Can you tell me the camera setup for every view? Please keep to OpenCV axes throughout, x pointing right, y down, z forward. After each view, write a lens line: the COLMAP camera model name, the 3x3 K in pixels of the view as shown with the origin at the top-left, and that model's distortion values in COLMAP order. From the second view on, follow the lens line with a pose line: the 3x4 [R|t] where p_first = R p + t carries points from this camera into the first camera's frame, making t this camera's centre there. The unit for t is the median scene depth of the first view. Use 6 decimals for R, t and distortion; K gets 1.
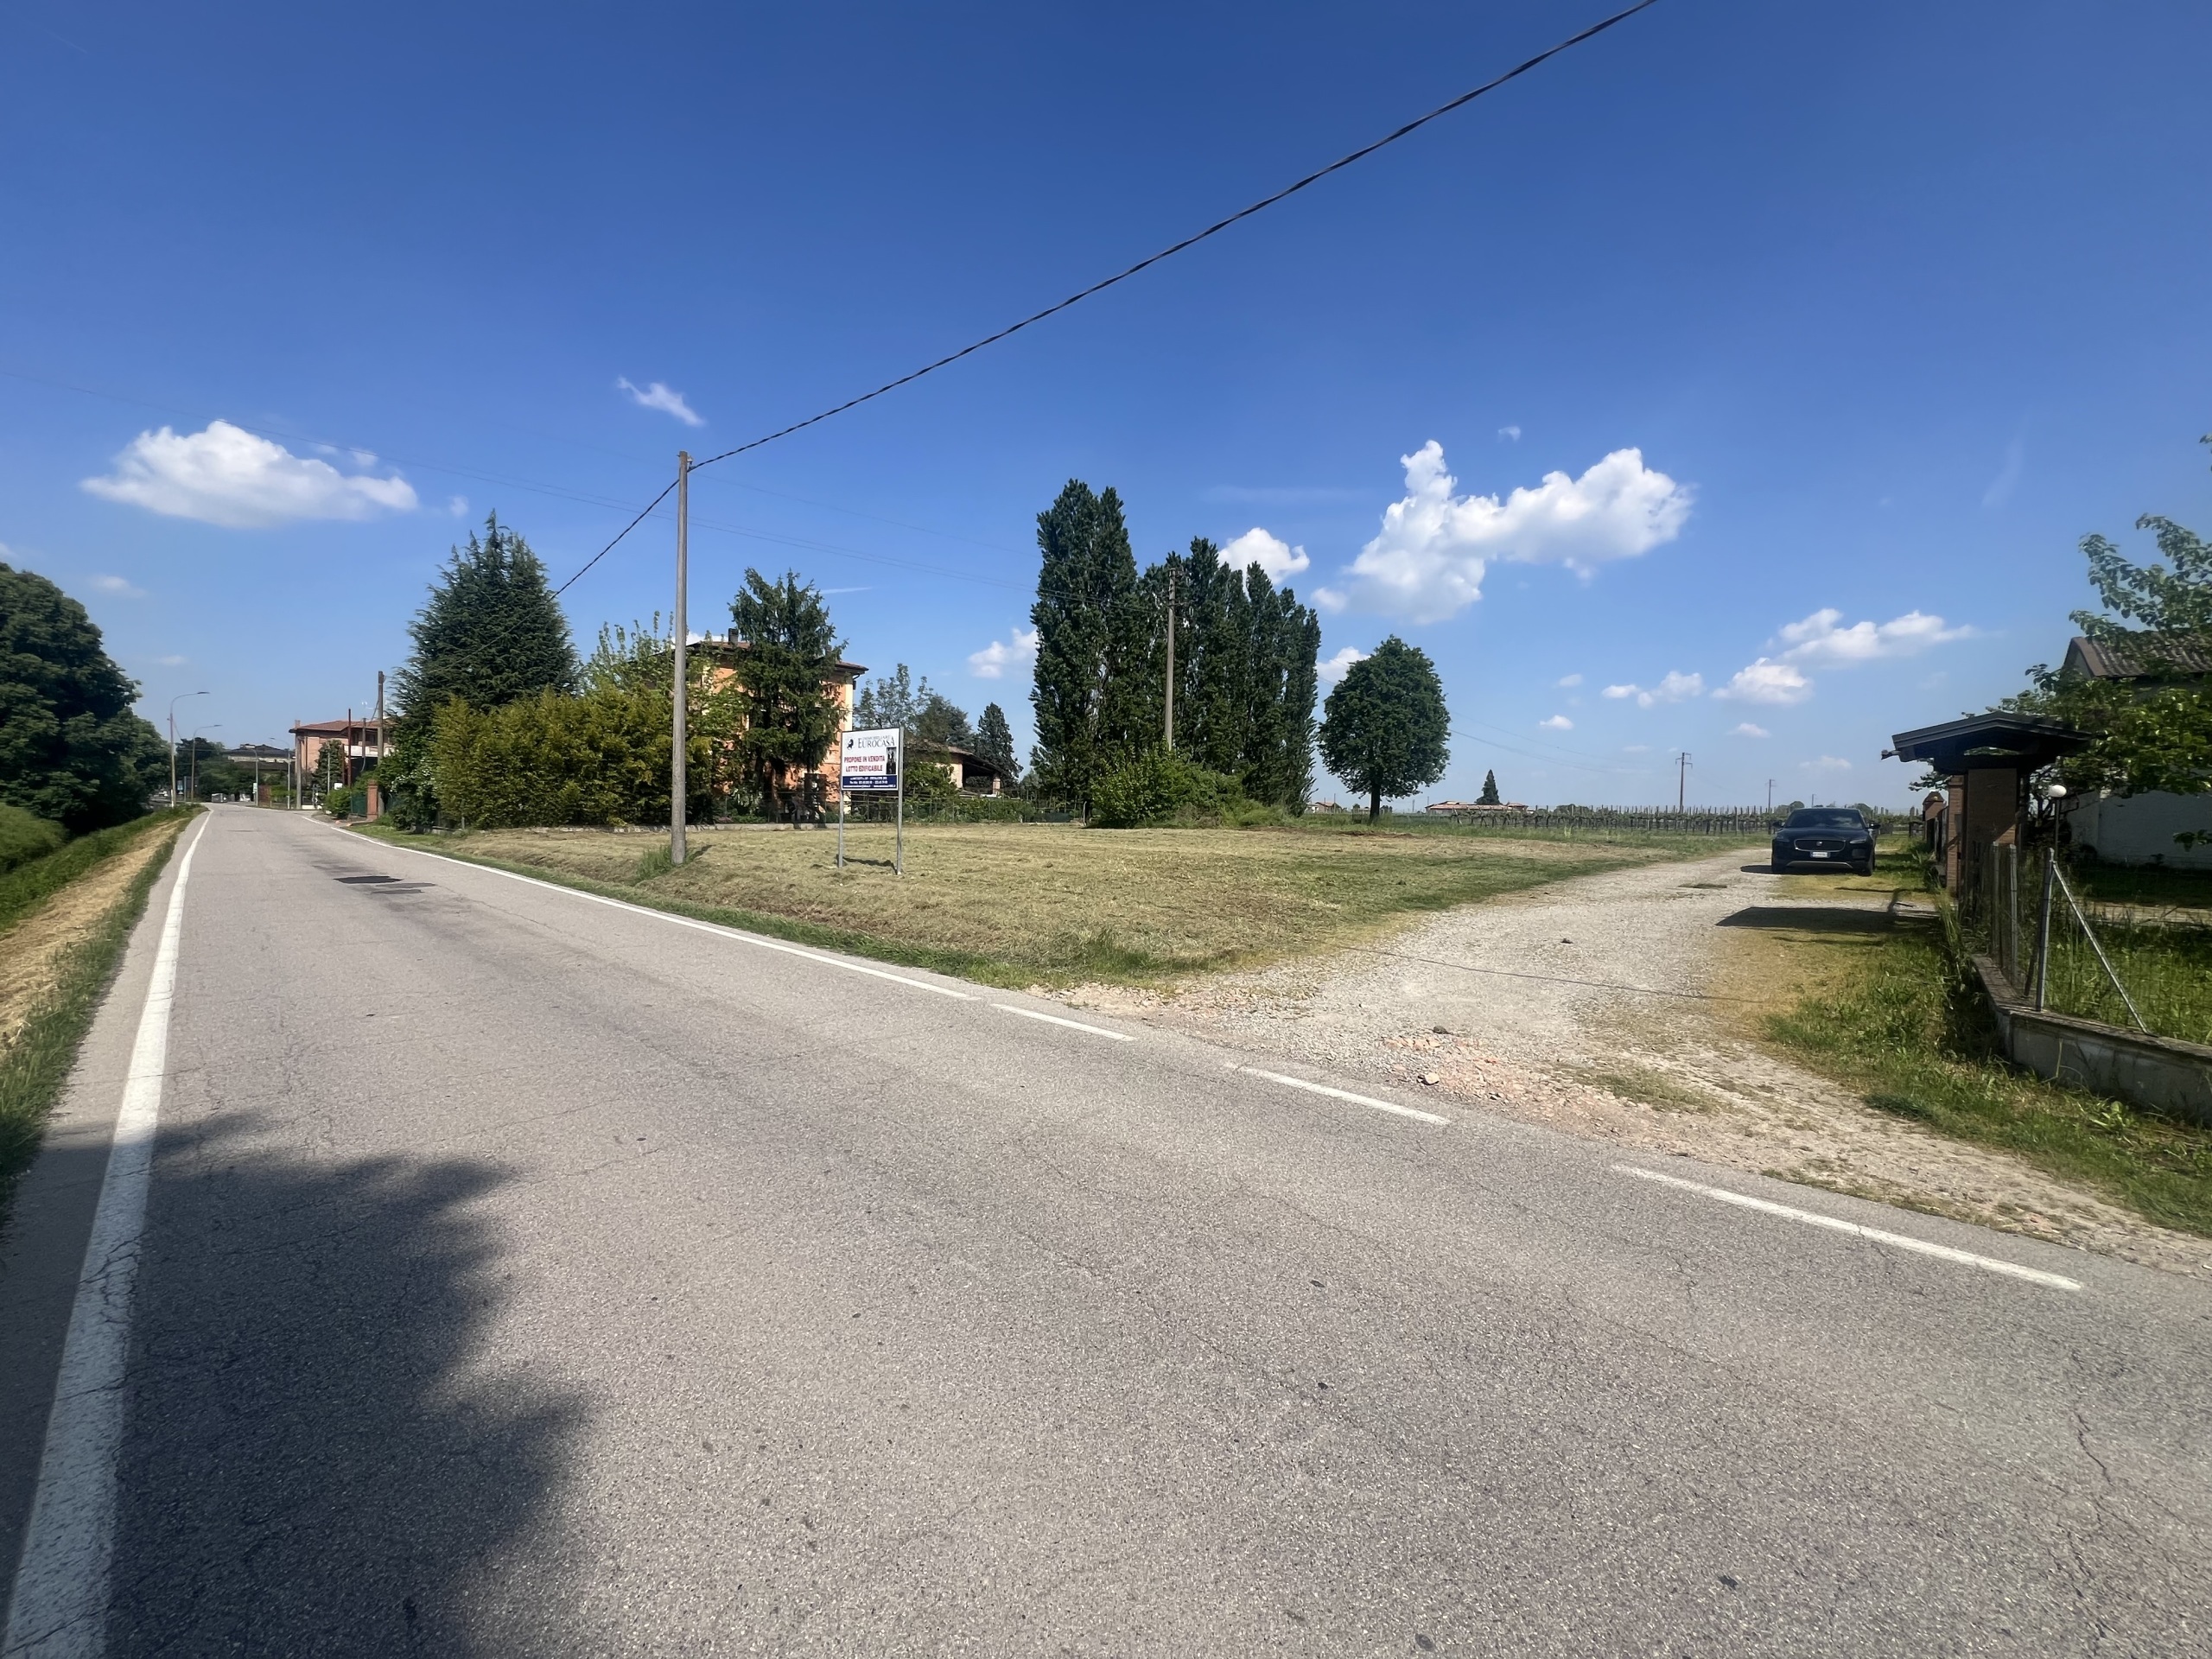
lens RADIAL K [[889.7, 0, 1095.3], [0, 889.7, 832.6], [0, 0, 1]] dist [-0.003002, 0.001195]
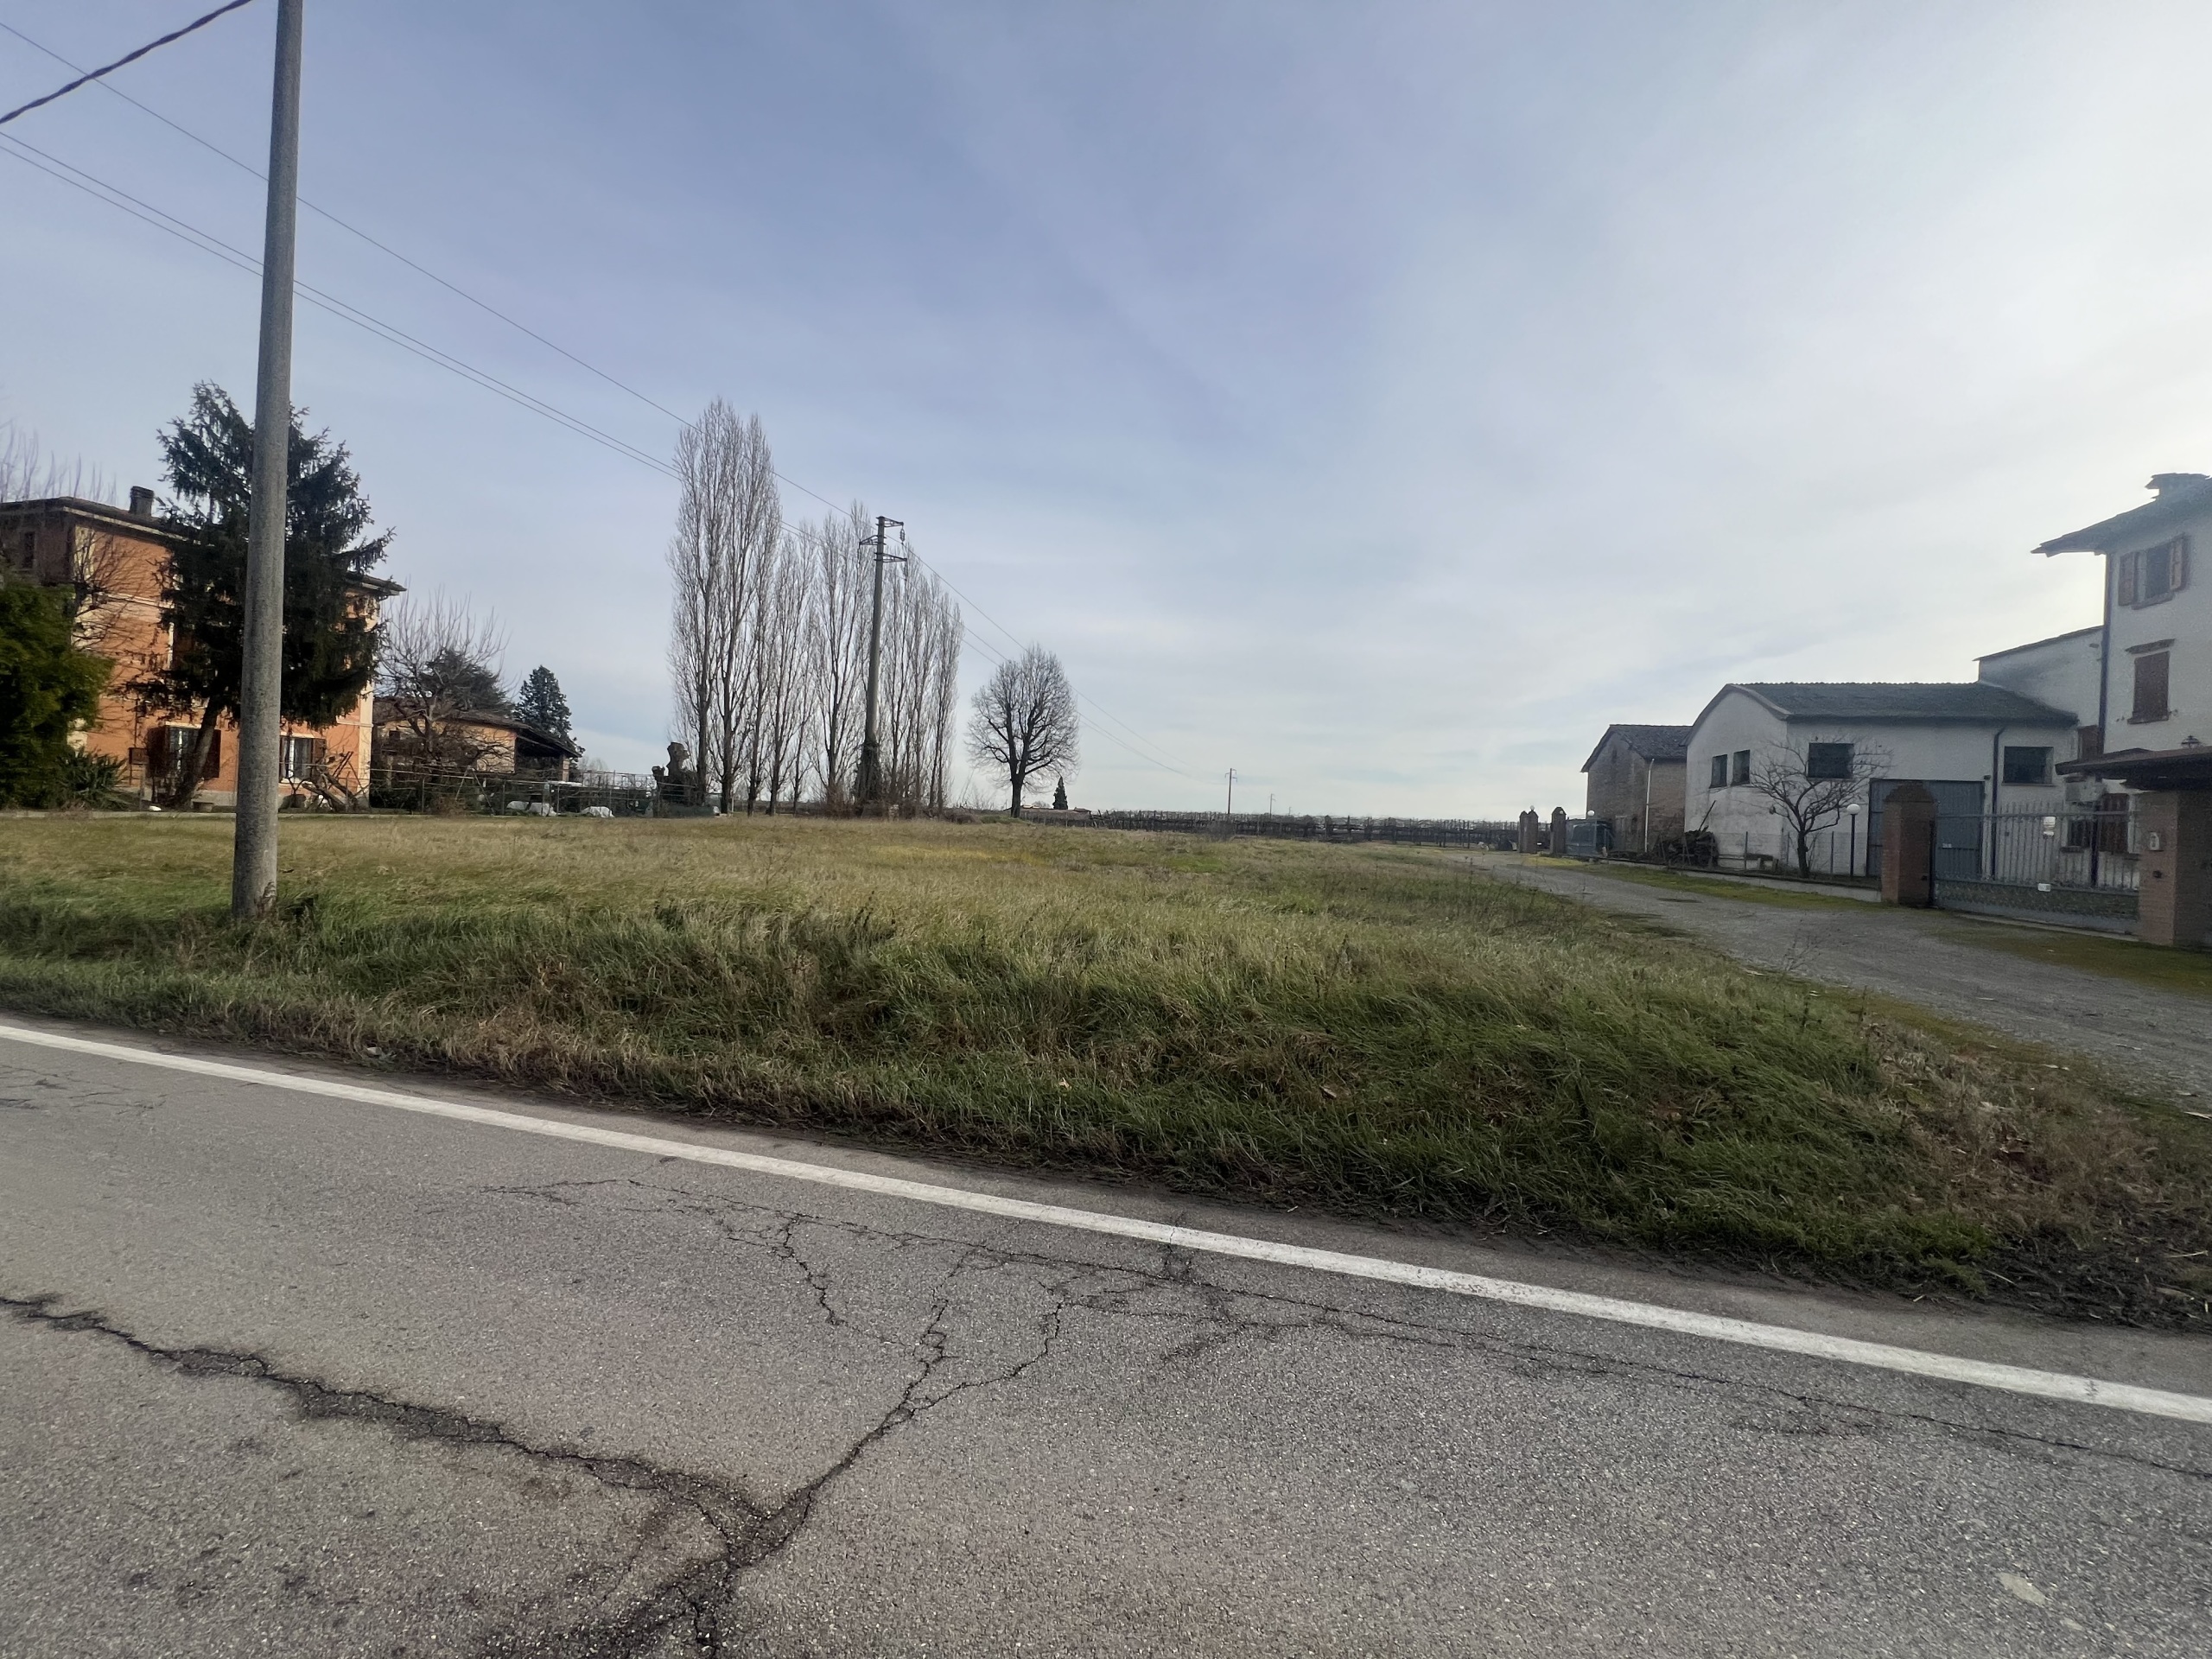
lens RADIAL K [[889.7, 0, 1102.1], [0, 889.7, 818.7], [0, 0, 1]] dist [-0.003002, 0.001195]
pose [[0.880499, 0.018379, 0.473691, -0.128191], [-0.011009, 0.999771, -0.018328, -0.000963], [-0.473920, 0.010923, 0.880500, 0.182603]]
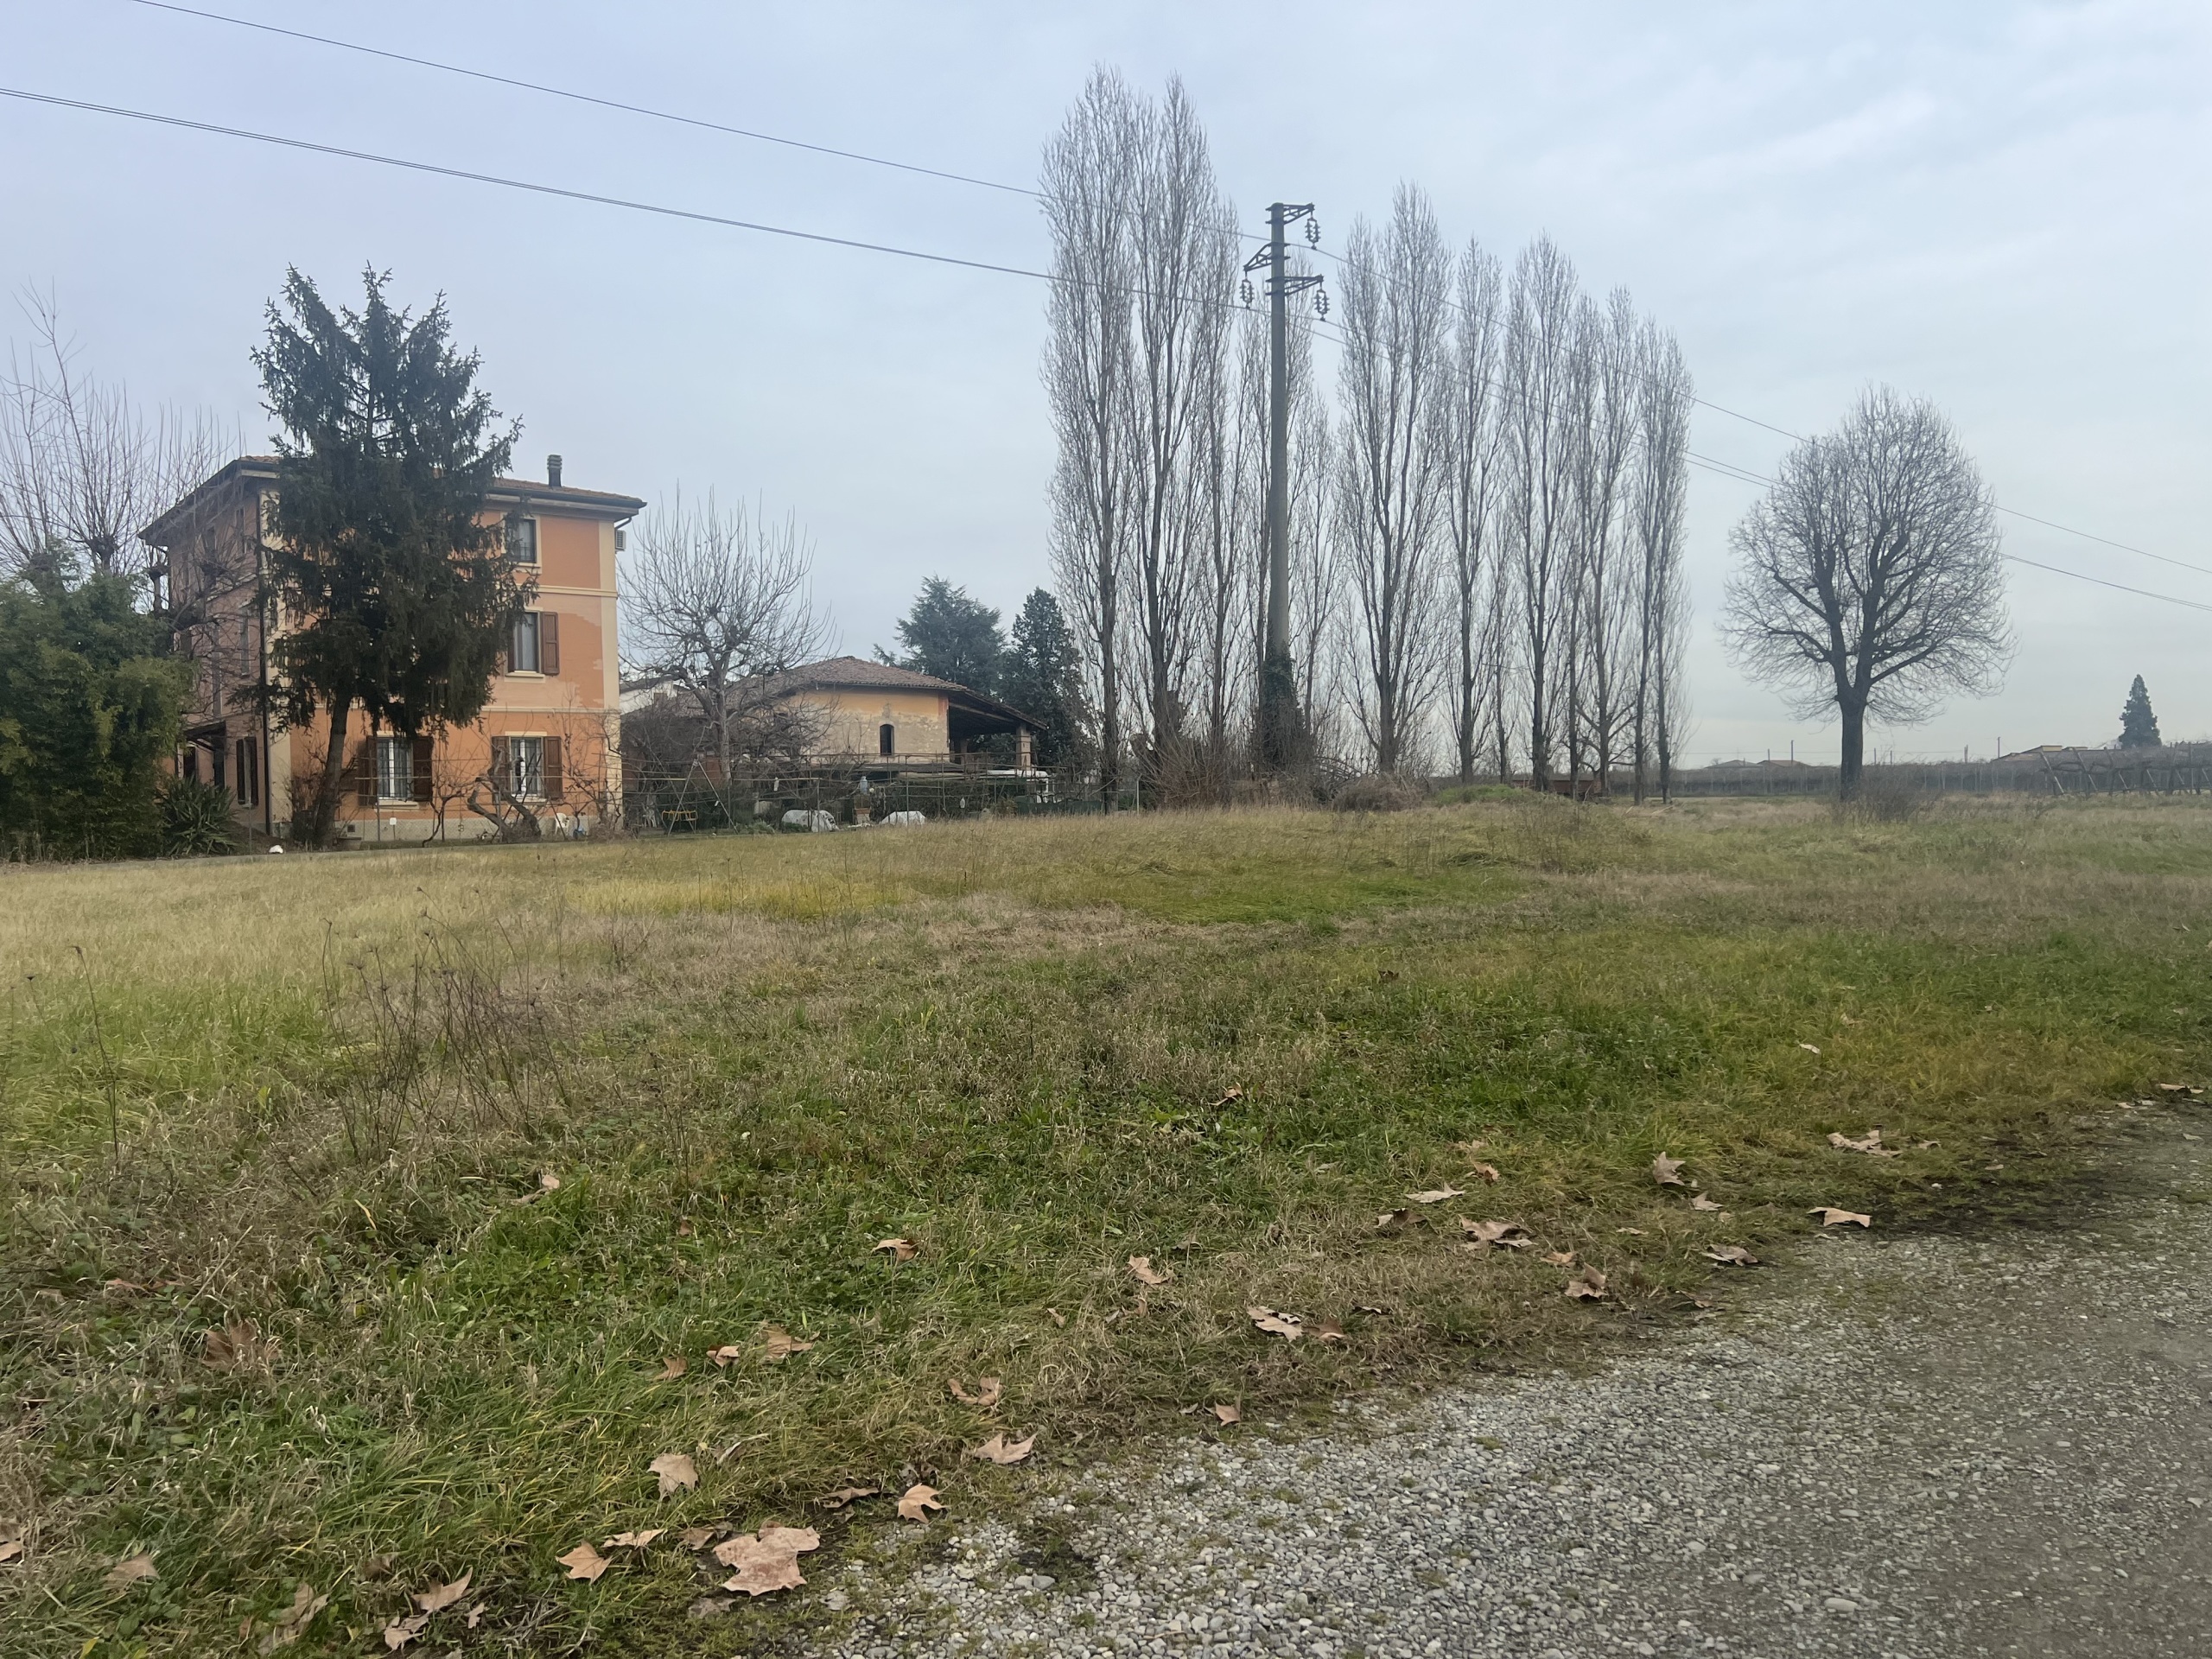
lens RADIAL K [[1661.7, 0, 1099.1], [0, 1661.7, 830.8], [0, 0, 1]] dist [0.063203, -0.075171]
pose [[0.989742, -0.038505, -0.137579, 0.105844], [0.037472, 0.999247, -0.010093, 0.002304], [0.137864, 0.004834, 0.990439, 0.222854]]
